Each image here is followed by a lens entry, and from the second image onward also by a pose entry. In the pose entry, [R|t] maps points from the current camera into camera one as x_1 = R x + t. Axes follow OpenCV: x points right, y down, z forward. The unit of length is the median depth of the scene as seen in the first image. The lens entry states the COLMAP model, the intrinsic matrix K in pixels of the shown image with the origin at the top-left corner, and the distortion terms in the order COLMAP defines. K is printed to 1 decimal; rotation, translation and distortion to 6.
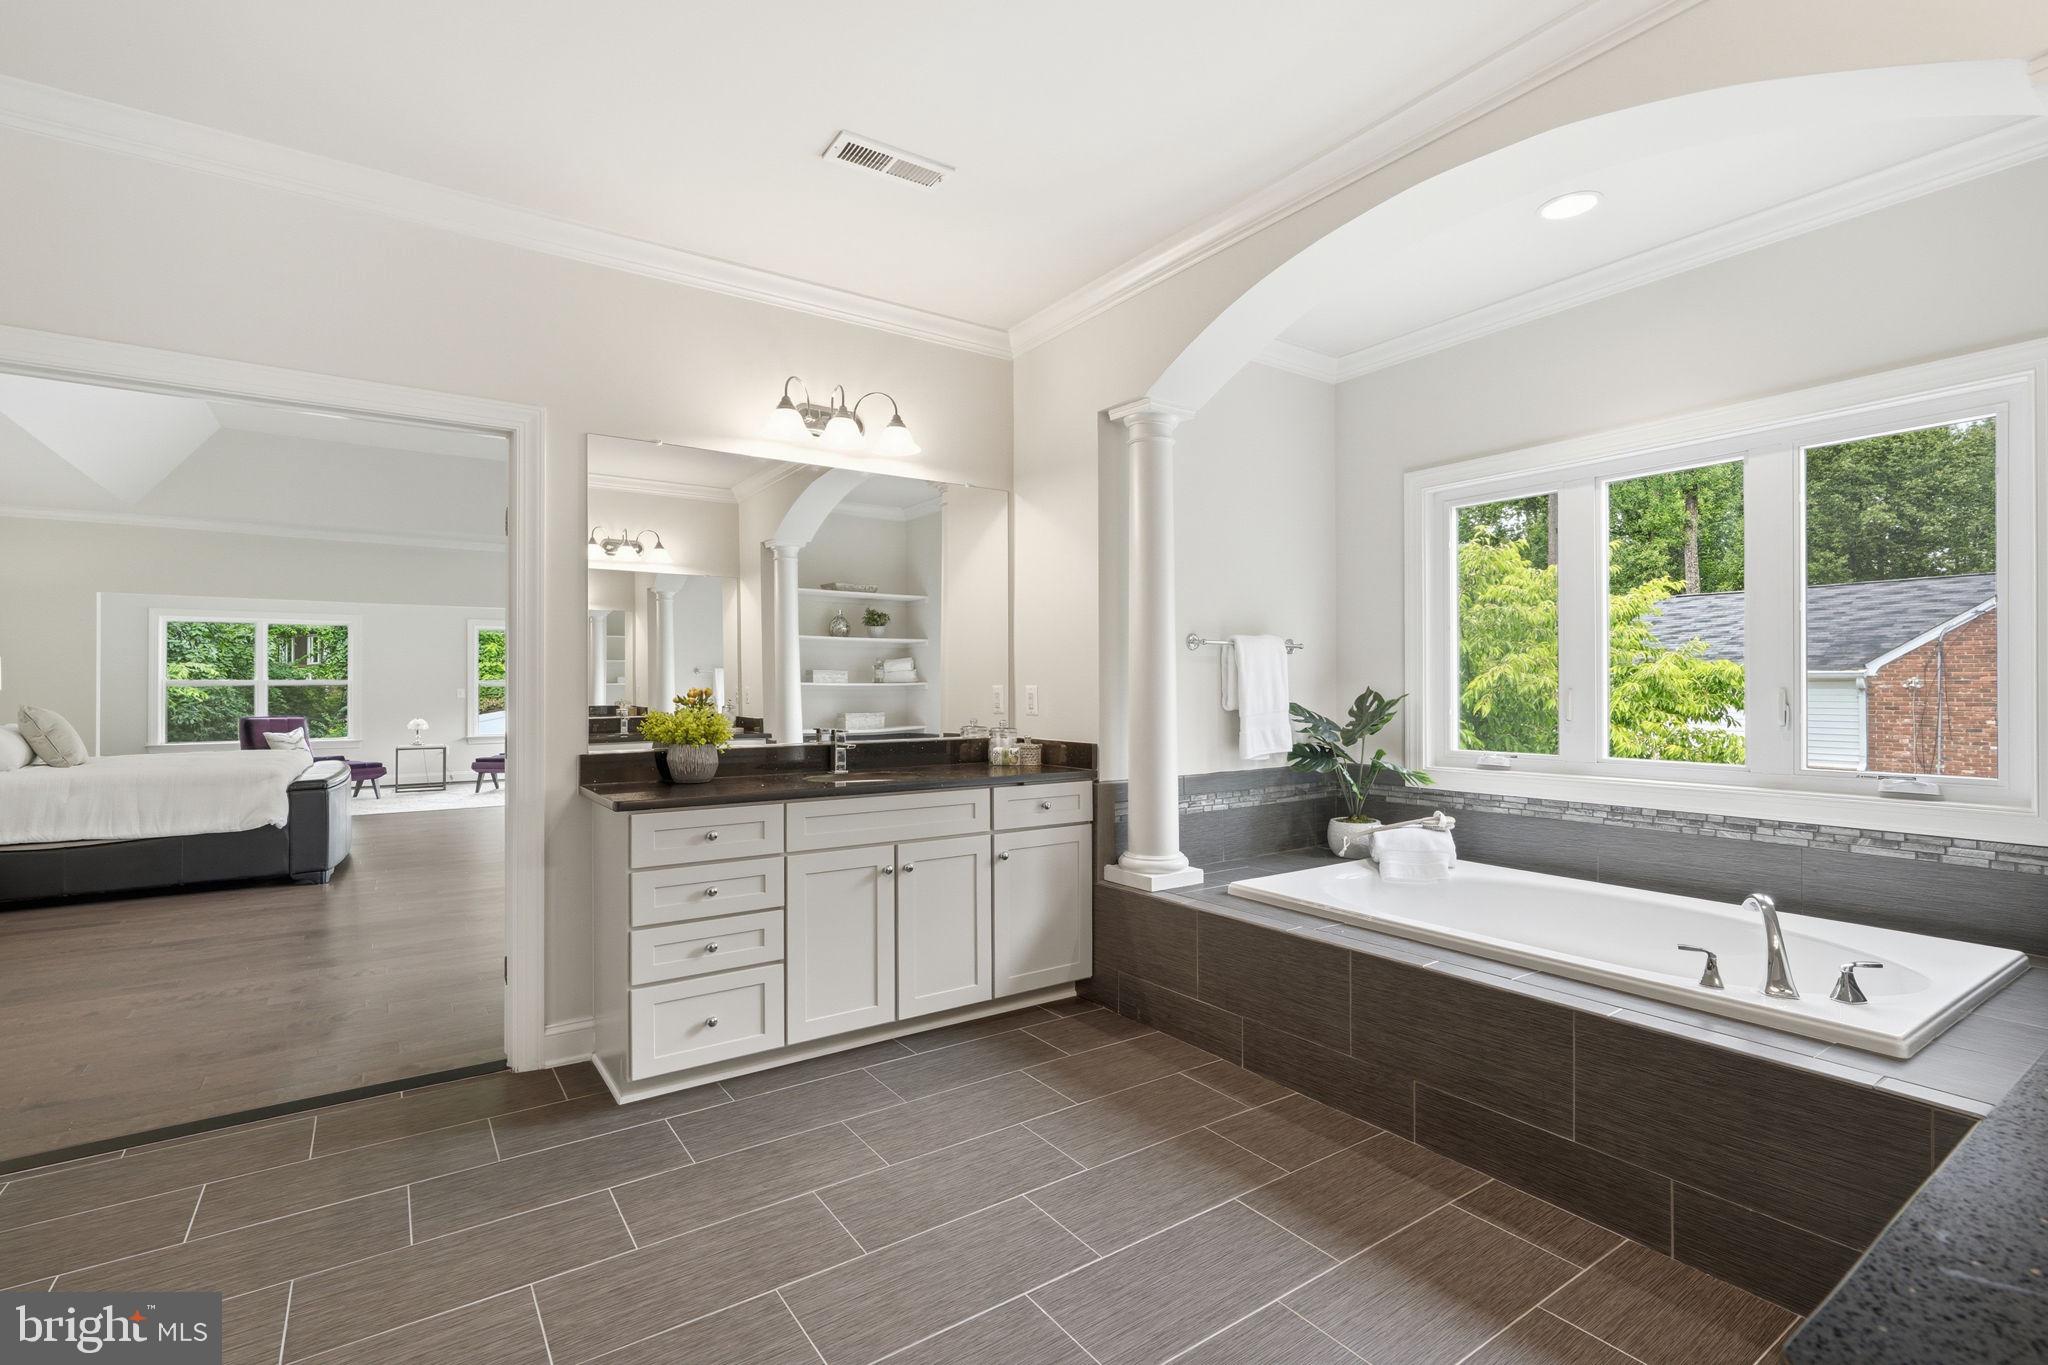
lens RADIAL K [[949.9, 0, 1024.0], [0, 949.9, 682.5], [0, 0, 1]] dist [-0.000003, -0.000143]
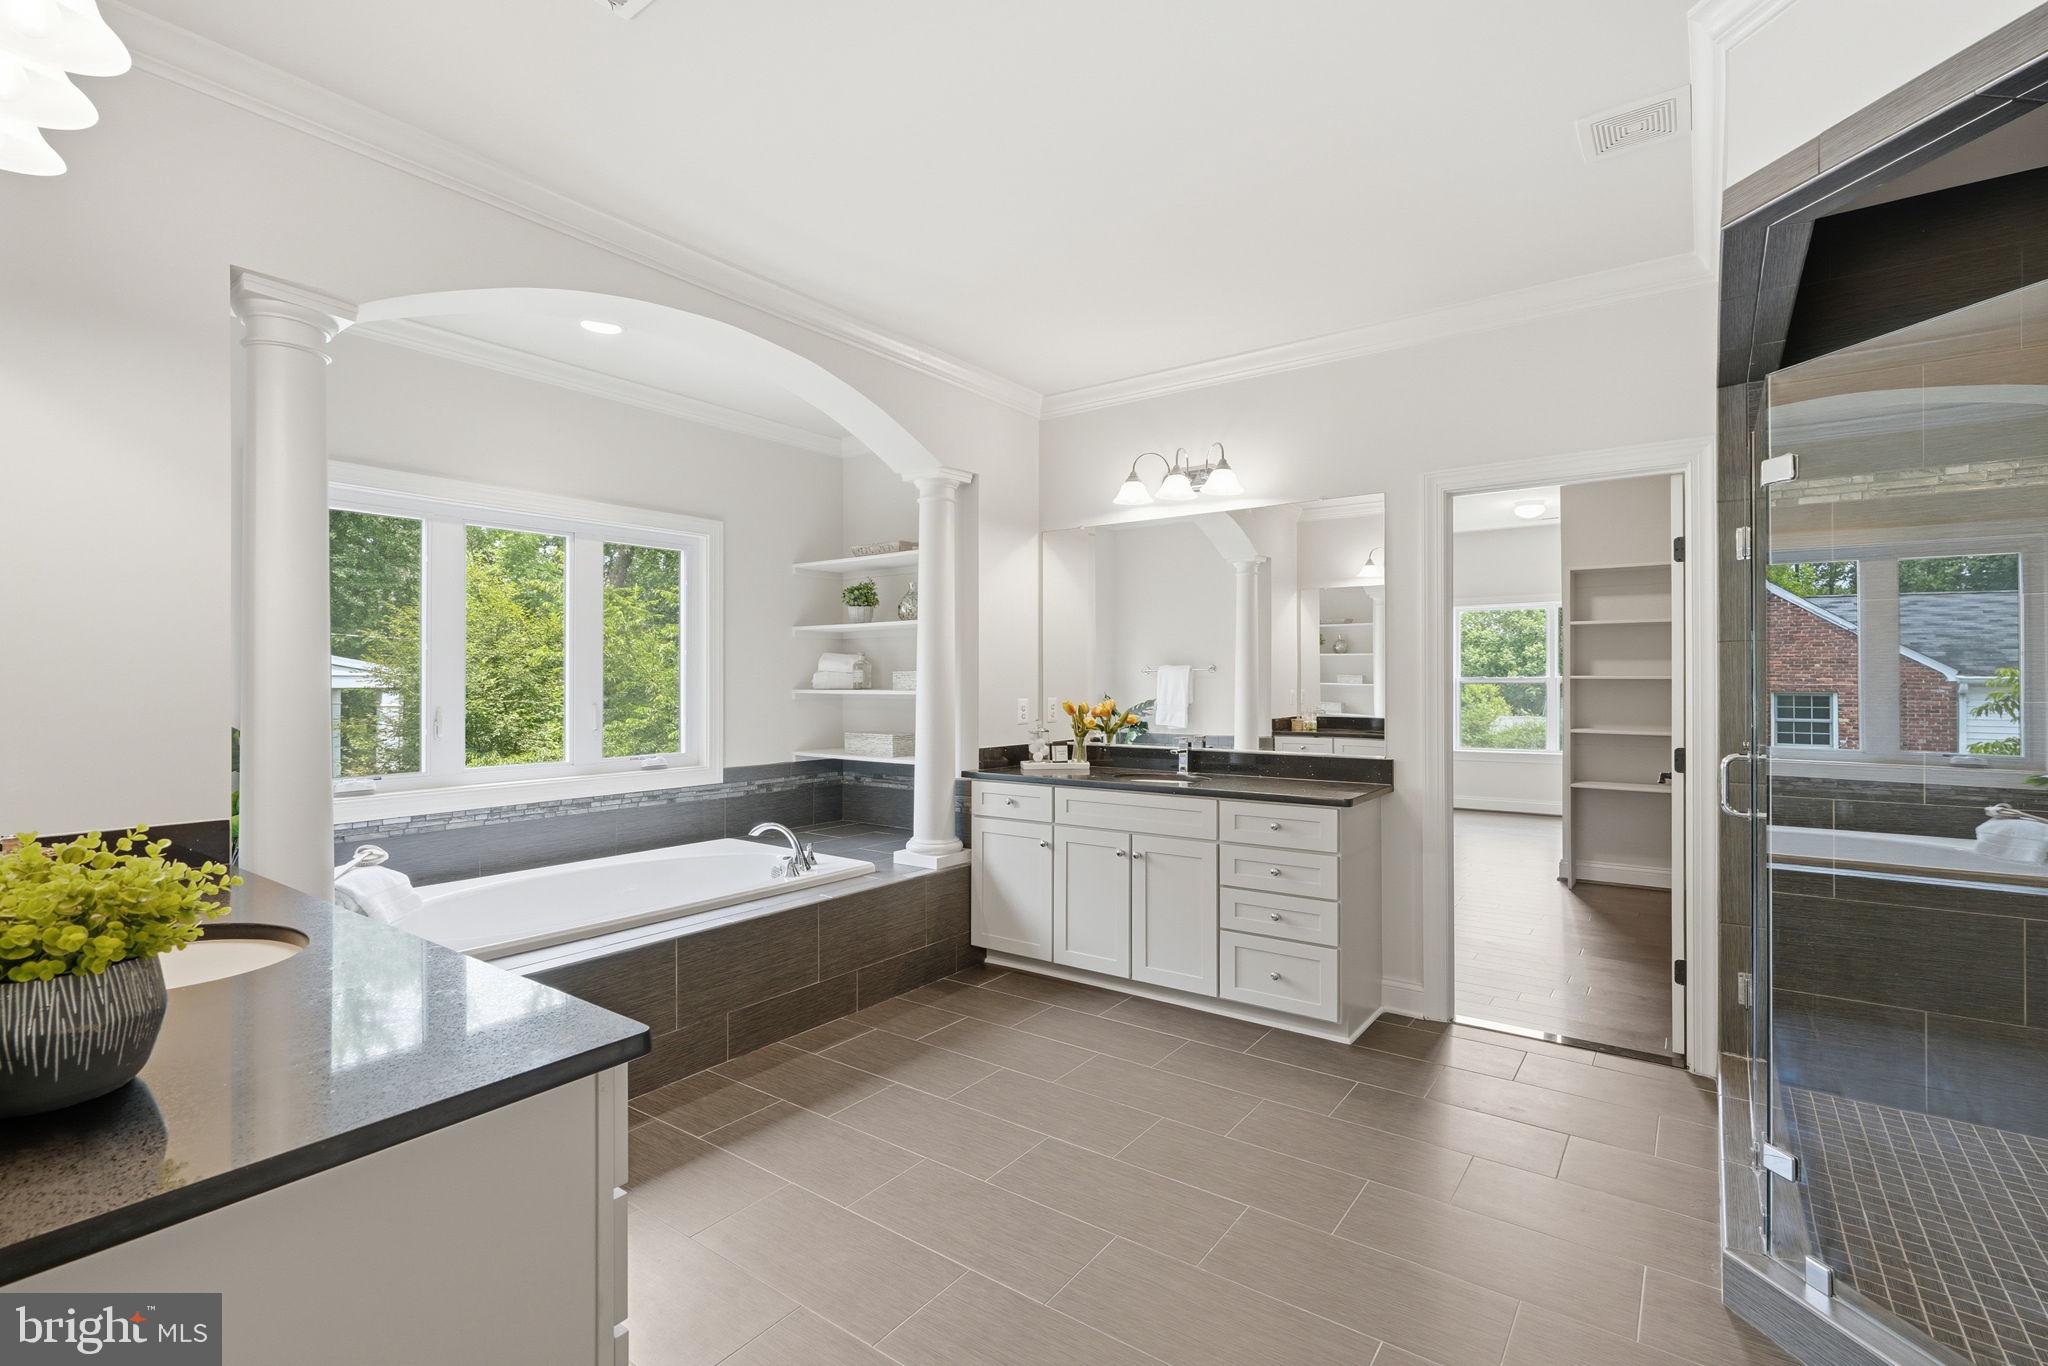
lens RADIAL K [[949.9, 0, 1024.0], [0, 949.9, 683.0], [0, 0, 1]] dist [-0.000003, -0.000143]
pose [[-0.329567, 0.002389, 0.944129, -0.874642], [0.001118, 0.999997, -0.002140, -0.025105], [-0.944132, 0.000350, -0.329568, 0.966024]]
